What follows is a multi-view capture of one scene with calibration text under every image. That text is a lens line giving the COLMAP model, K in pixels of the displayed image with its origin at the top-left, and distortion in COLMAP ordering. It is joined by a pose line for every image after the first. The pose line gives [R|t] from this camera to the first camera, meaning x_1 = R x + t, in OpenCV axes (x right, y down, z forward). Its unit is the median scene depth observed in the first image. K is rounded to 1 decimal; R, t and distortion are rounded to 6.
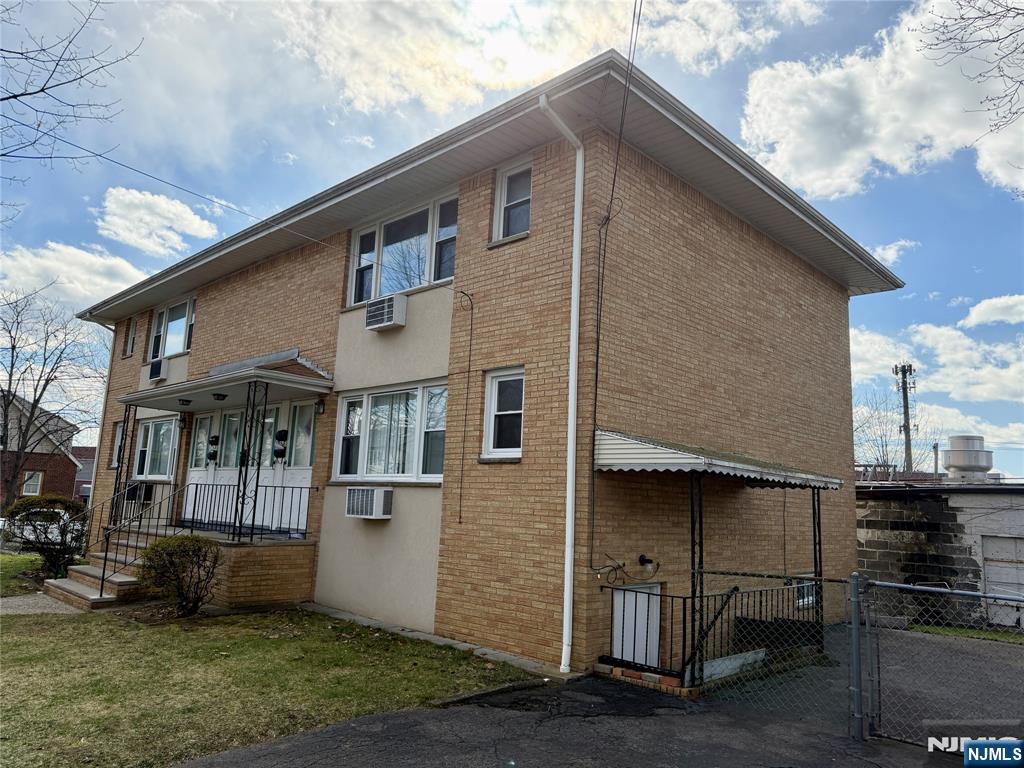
lens RADIAL K [[727.7, 0, 507.1], [0, 727.7, 372.7], [0, 0, 1]] dist [0.019646, -0.007168]
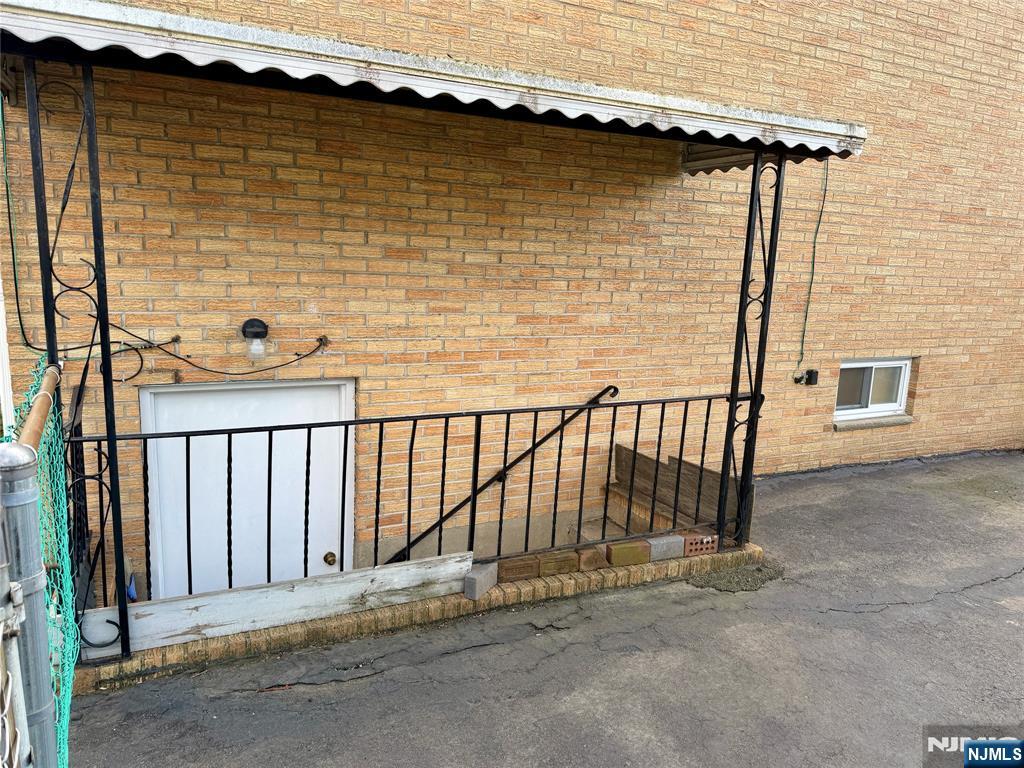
lens RADIAL K [[727.7, 0, 505.3], [0, 727.7, 389.5], [0, 0, 1]] dist [0.019646, -0.007168]
pose [[0.939279, 0.057822, -0.338248, 0.455354], [0.063051, 0.939839, 0.335748, 0.146192], [0.337312, -0.336688, 0.879126, 0.624849]]
